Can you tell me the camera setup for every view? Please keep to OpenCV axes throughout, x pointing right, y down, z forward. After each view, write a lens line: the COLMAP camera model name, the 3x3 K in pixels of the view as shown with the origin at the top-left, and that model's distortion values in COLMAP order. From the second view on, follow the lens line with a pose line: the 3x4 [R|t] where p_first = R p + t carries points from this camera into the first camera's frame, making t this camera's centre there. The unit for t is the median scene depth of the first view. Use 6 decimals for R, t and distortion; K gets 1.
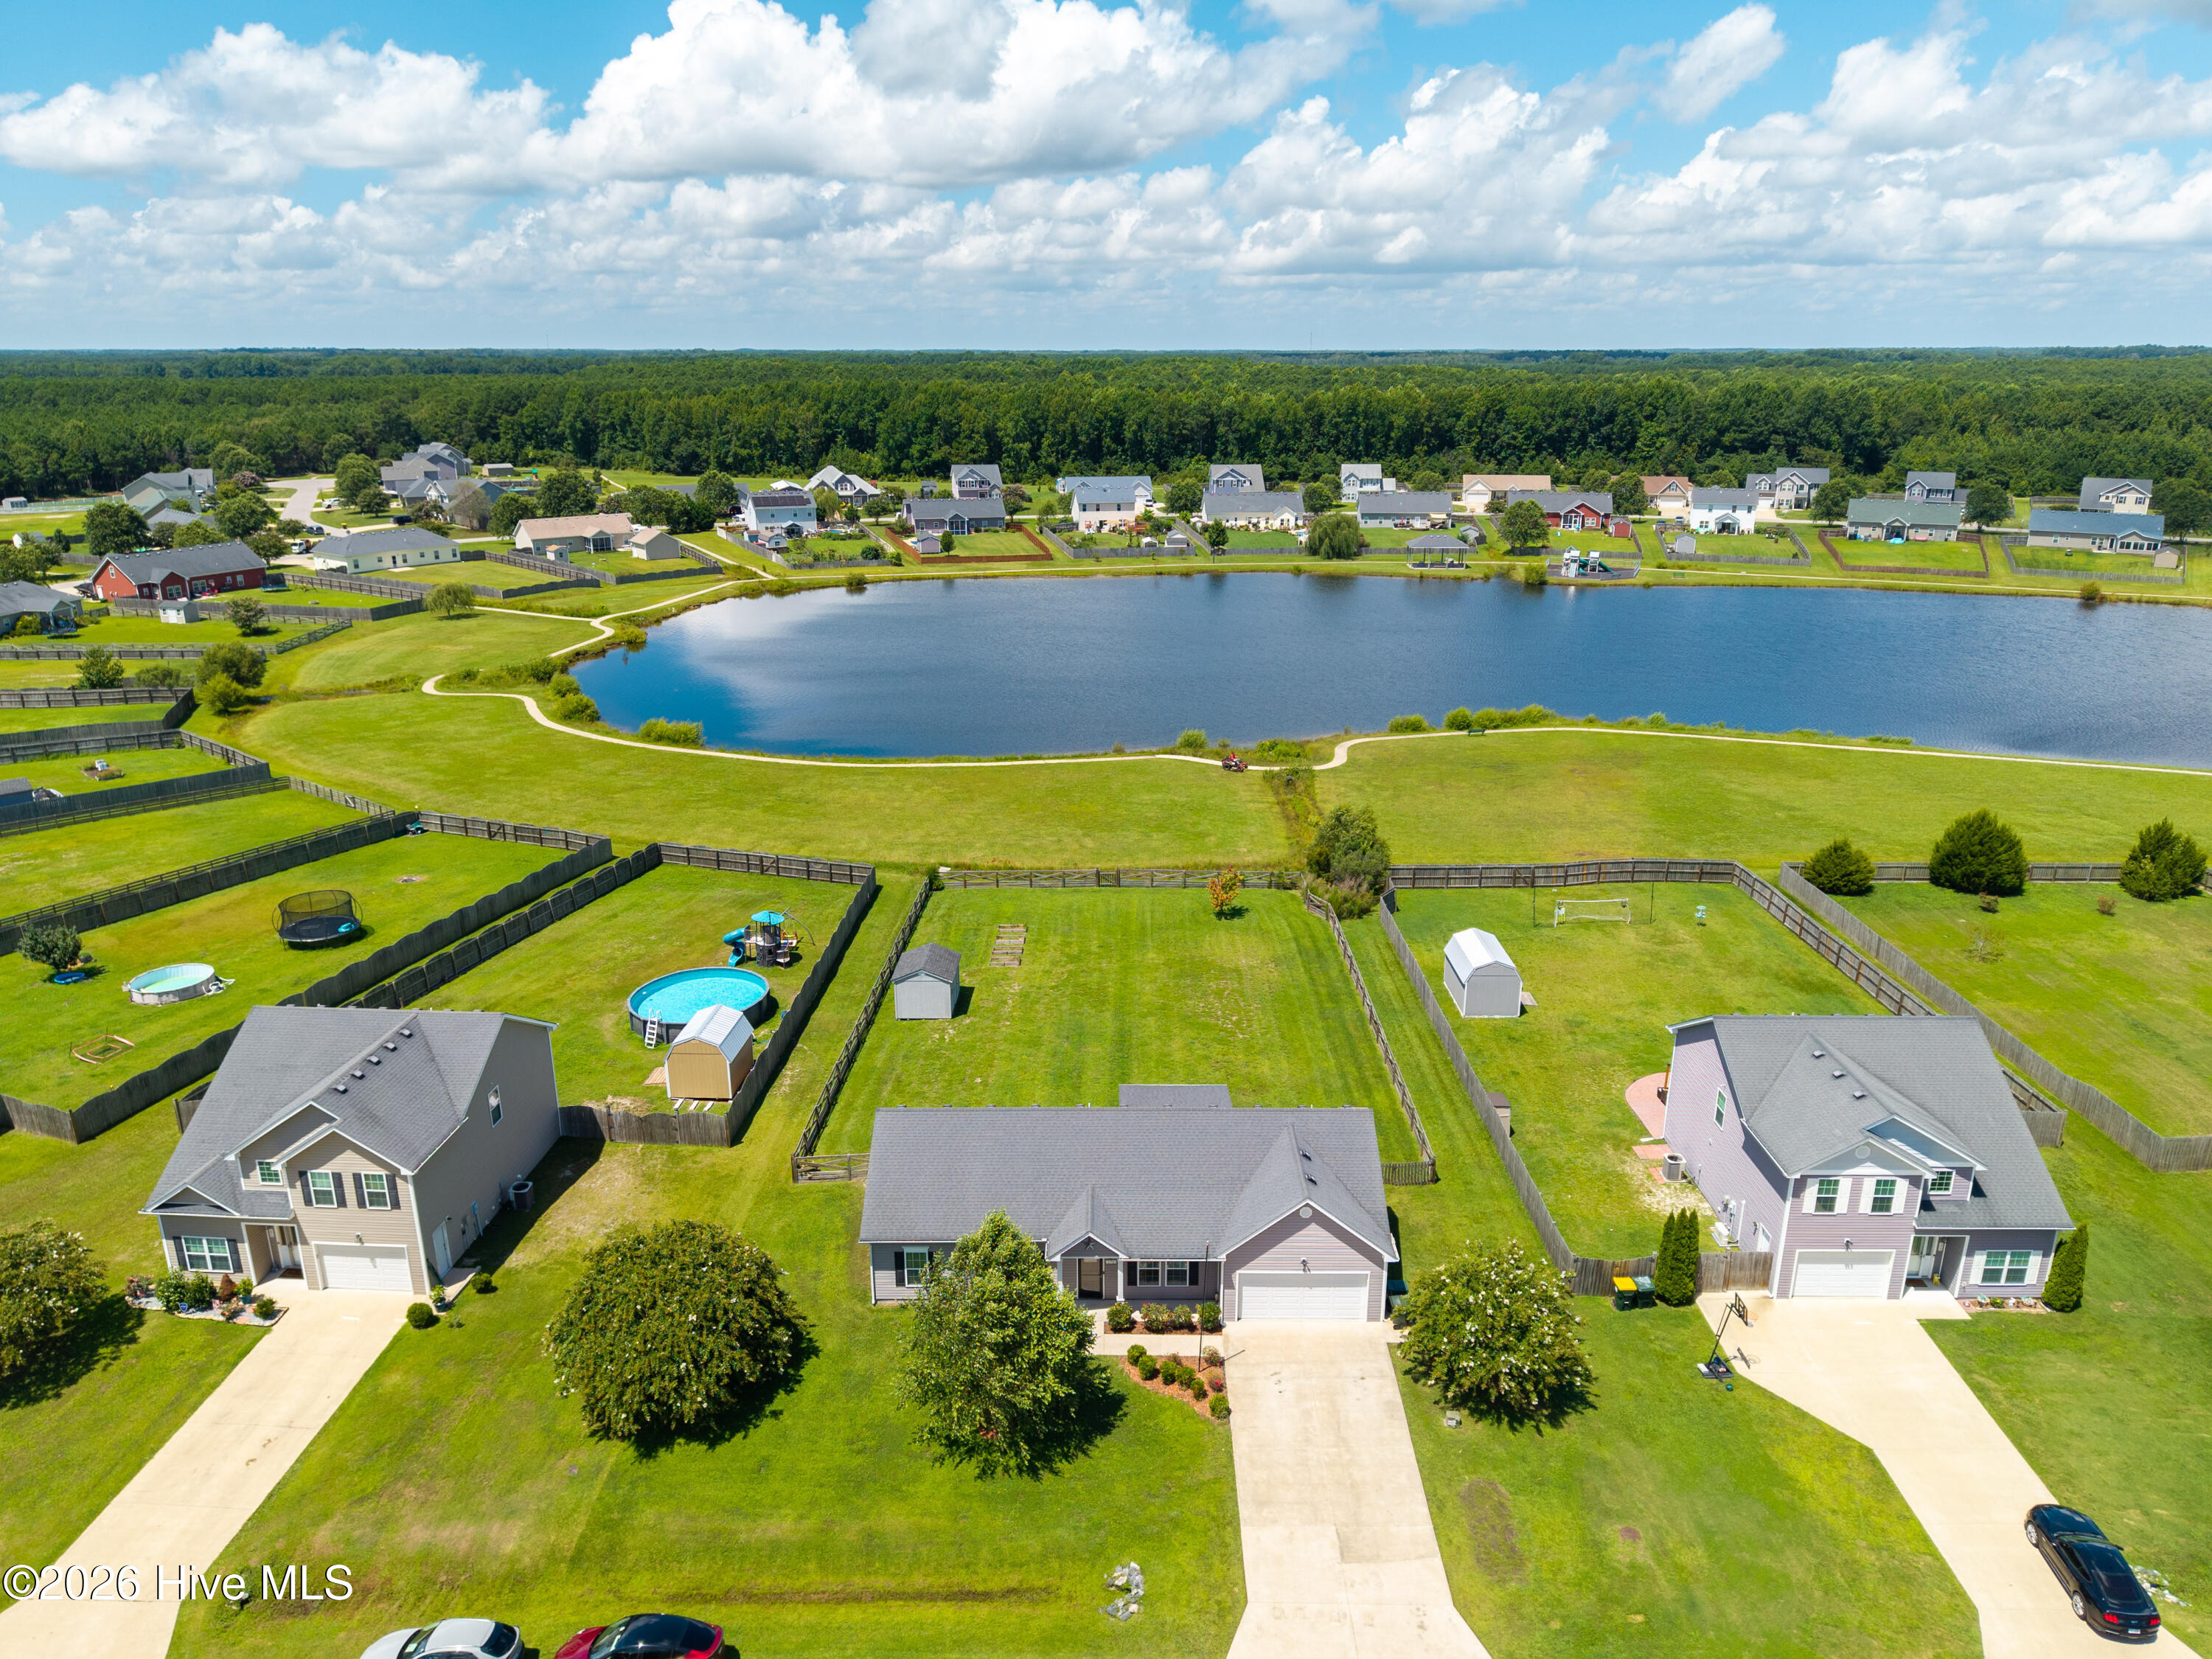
lens RADIAL K [[1474.4, 0, 1102.6], [0, 1474.4, 867.6], [0, 0, 1]] dist [0.043729, -0.043490]
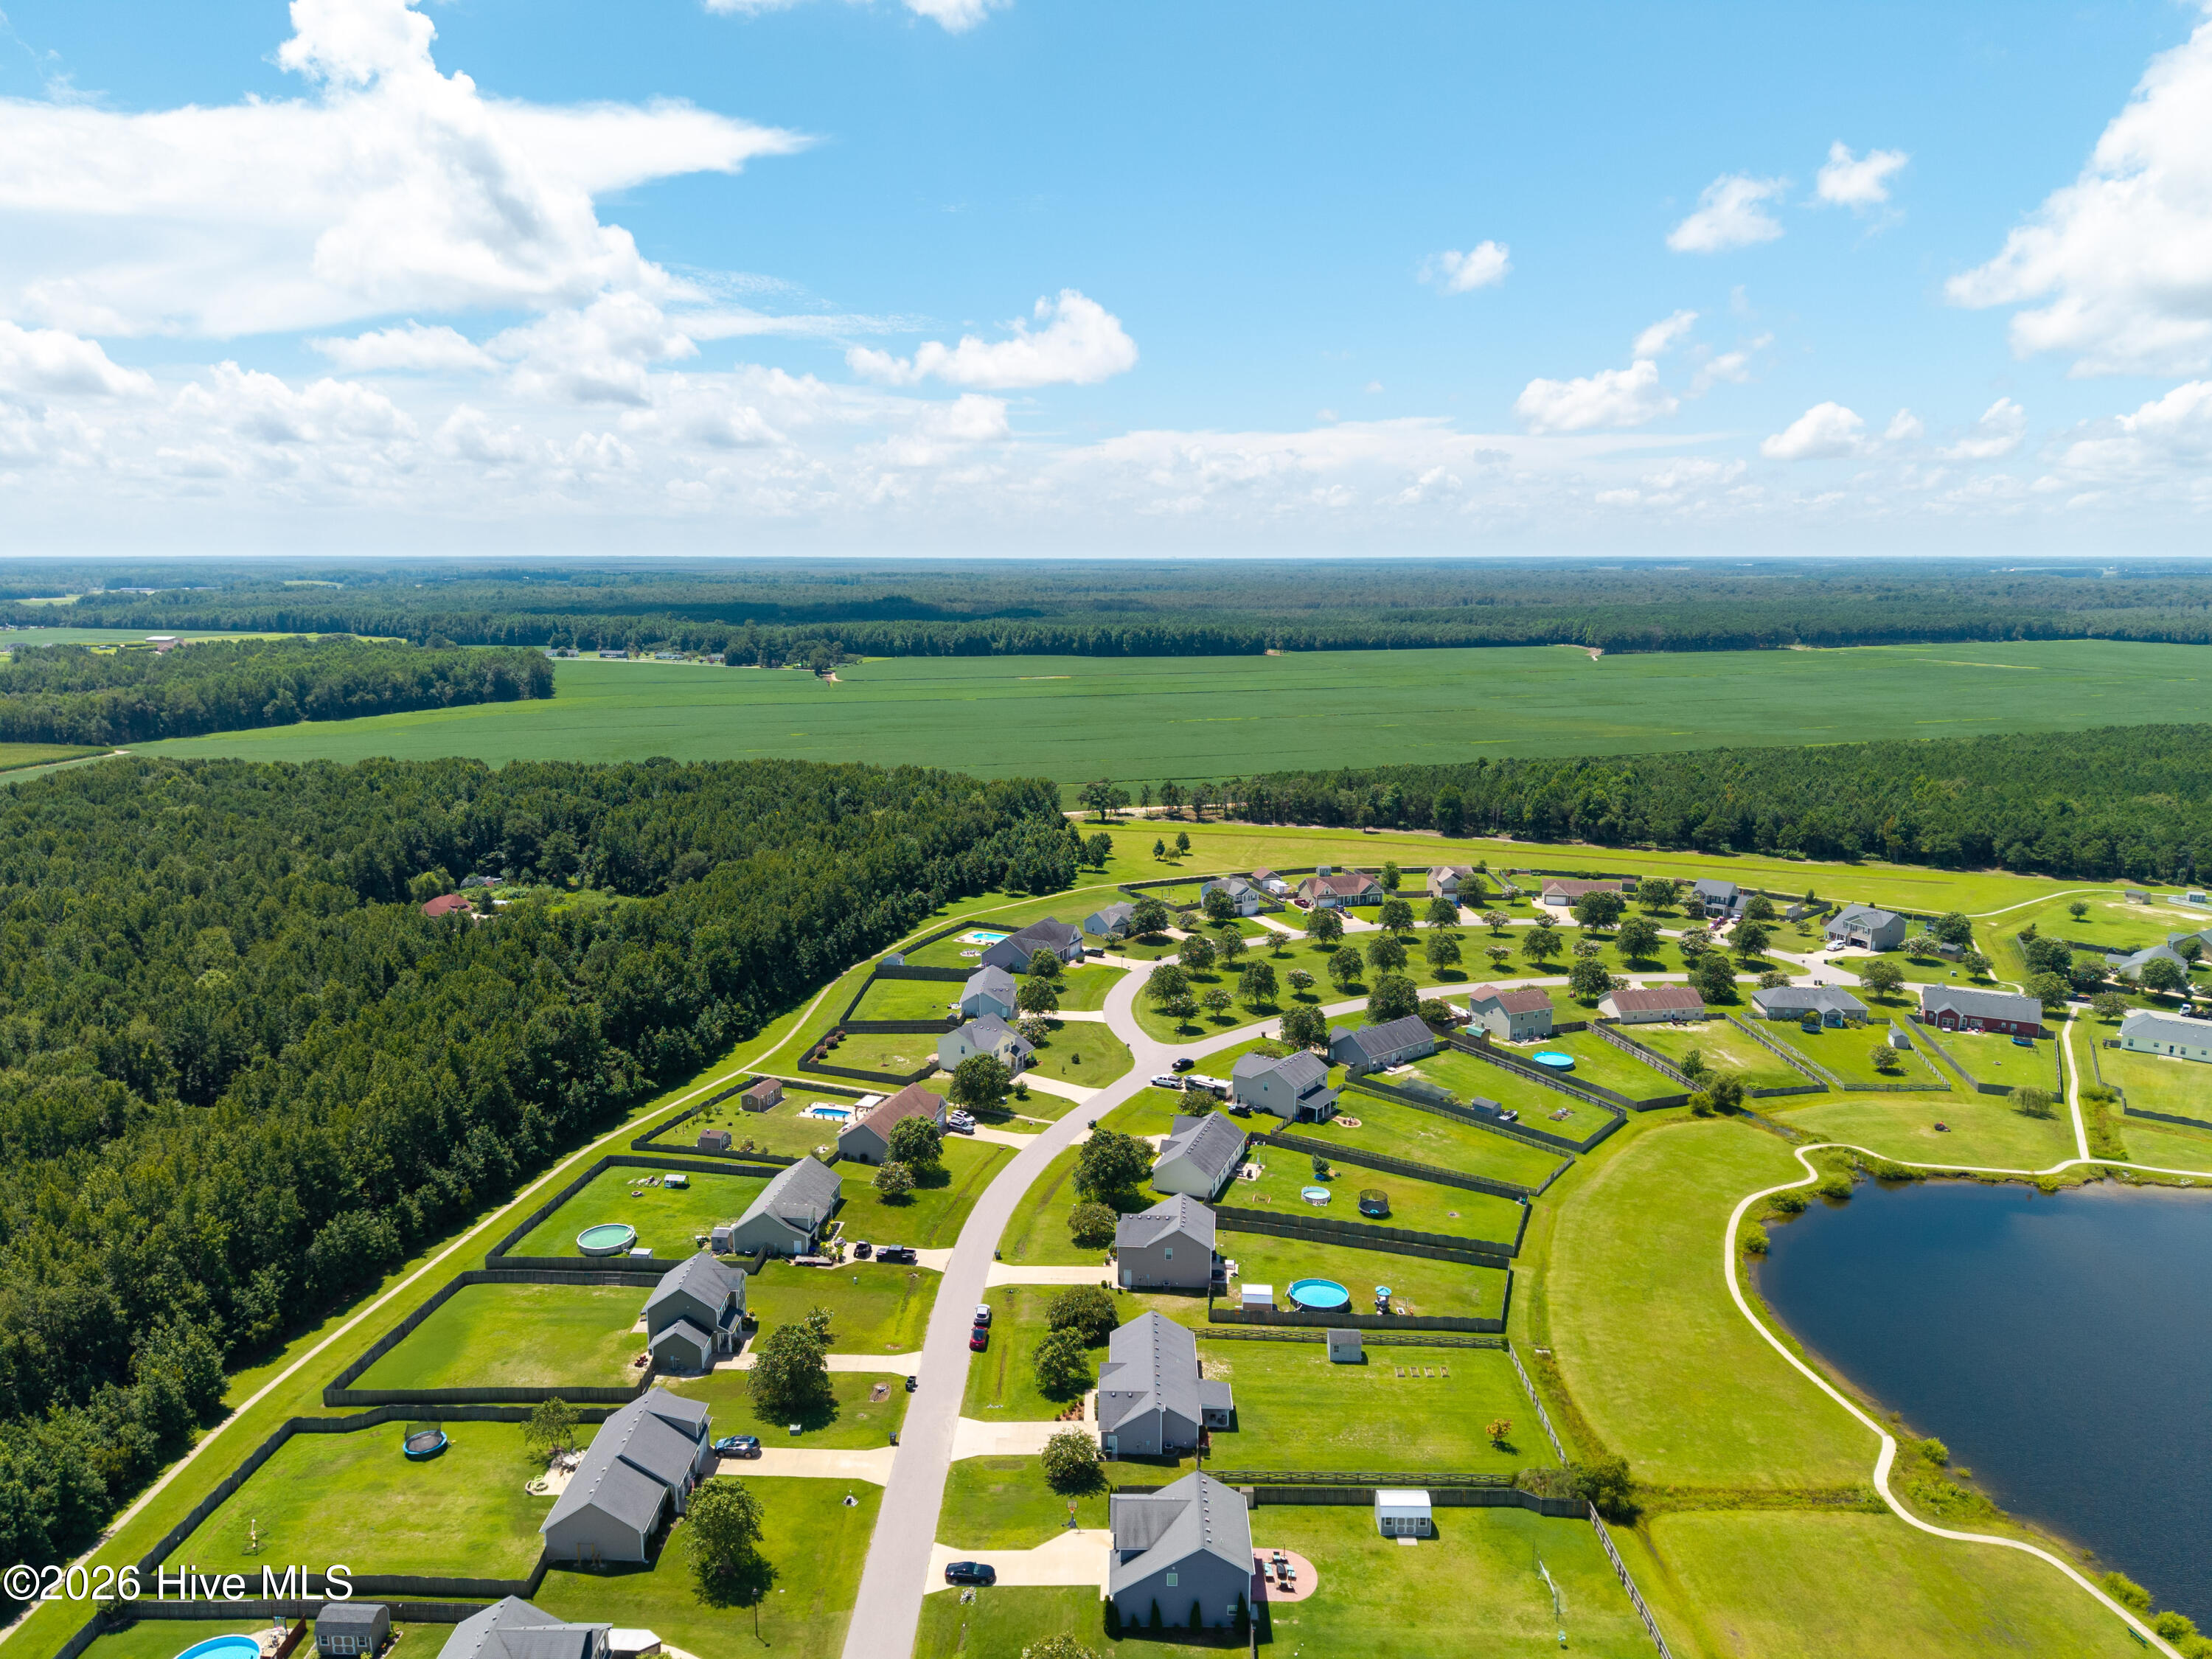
lens RADIAL K [[1474.4, 0, 1119.4], [0, 1474.4, 849.2], [0, 0, 1]] dist [0.043729, -0.043490]
pose [[0.000458, 0.198406, -0.980120, 1.508483], [-0.332994, 0.924214, 0.186933, -0.717255], [0.942929, 0.326288, 0.066491, 0.261440]]
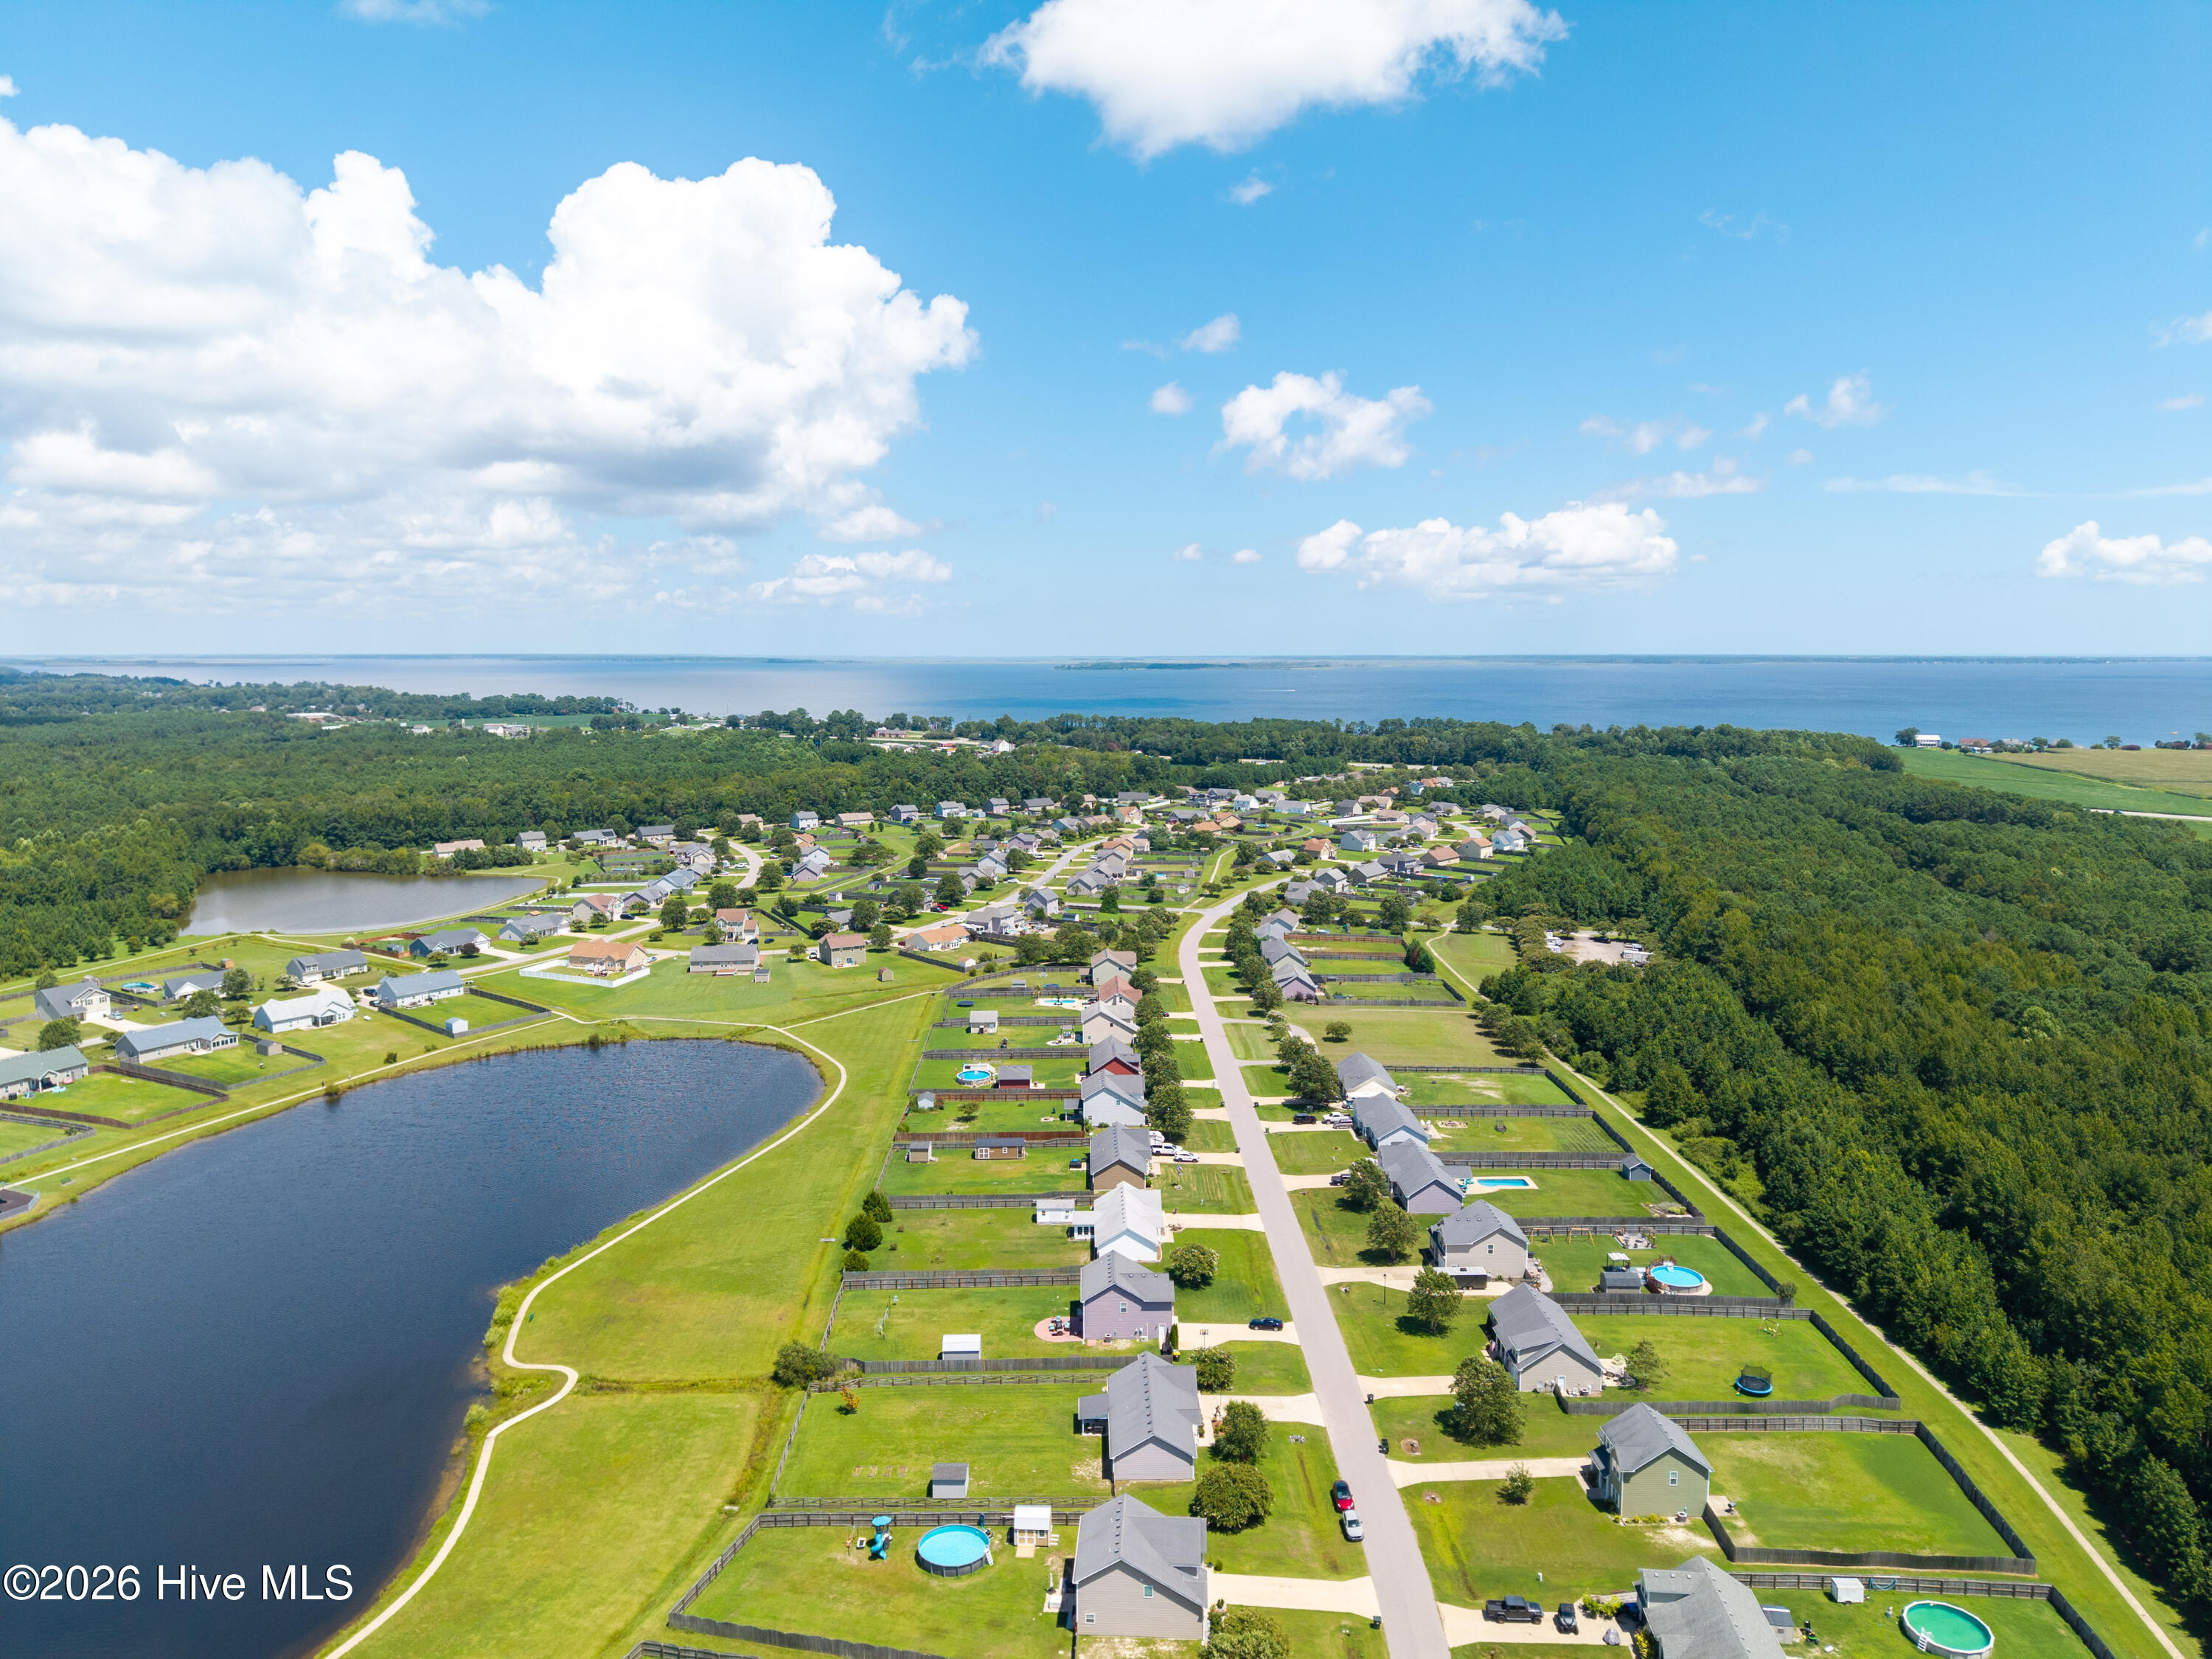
lens RADIAL K [[1474.4, 0, 1102.3], [0, 1474.4, 837.1], [0, 0, 1]] dist [0.043729, -0.043490]
pose [[-0.019722, -0.127200, 0.991681, -1.657582], [0.332448, 0.934601, 0.126490, -0.761402], [-0.942915, 0.332177, 0.023855, 0.381666]]
